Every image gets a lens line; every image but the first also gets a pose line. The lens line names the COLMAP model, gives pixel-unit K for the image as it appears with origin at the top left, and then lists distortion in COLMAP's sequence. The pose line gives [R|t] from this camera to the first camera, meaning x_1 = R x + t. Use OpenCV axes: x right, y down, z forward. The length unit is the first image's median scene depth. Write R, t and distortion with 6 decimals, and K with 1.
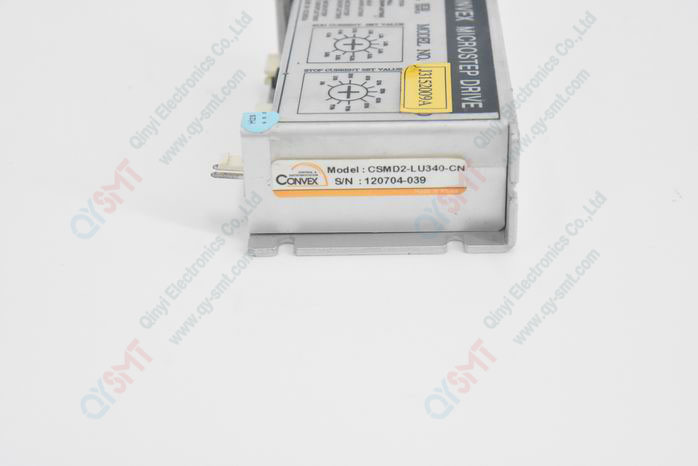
lens RADIAL K [[1299.2, 0, 349.0], [0, 1299.2, 233.0], [0, 0, 1]] dist [0.067168, 0.037592]
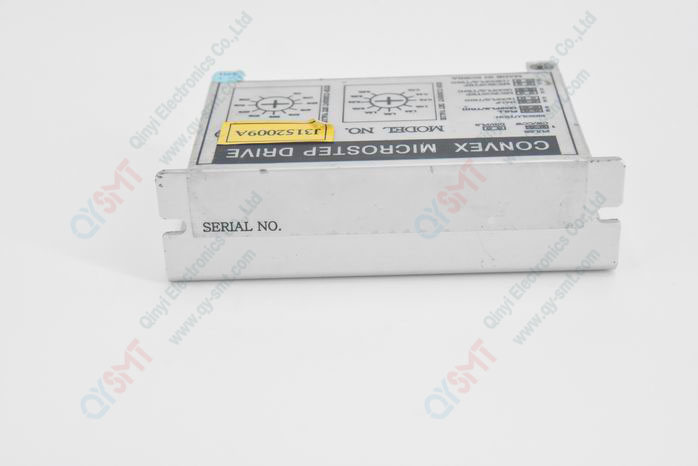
lens RADIAL K [[1299.2, 0, 349.0], [0, 1299.2, 233.0], [0, 0, 1]] dist [0.067168, 0.037592]
pose [[0.028796, 0.501325, -0.864780, 0.907922], [-0.489803, 0.761235, 0.424988, -0.476150], [0.871357, 0.411334, 0.267471, 0.766598]]
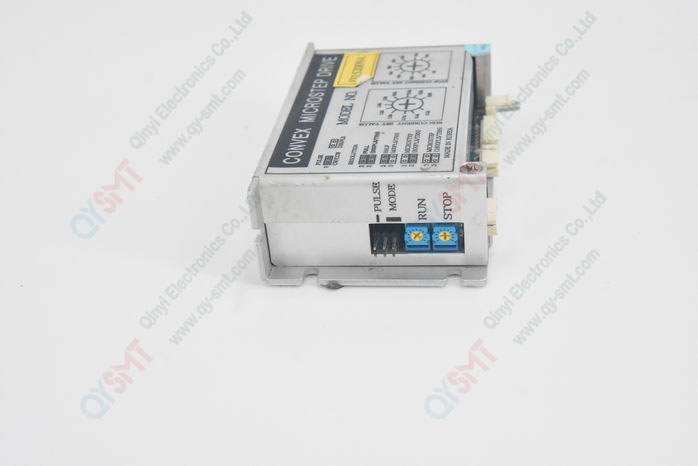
lens RADIAL K [[1056.3, 0, 349.0], [0, 1056.3, 233.0], [0, 0, 1]] dist [0.001984, 0.002545]
pose [[-0.988281, 0.056207, 0.141922, -0.074542], [0.152063, 0.443756, 0.883152, -0.953628], [-0.013340, 0.894383, -0.447102, 1.552454]]
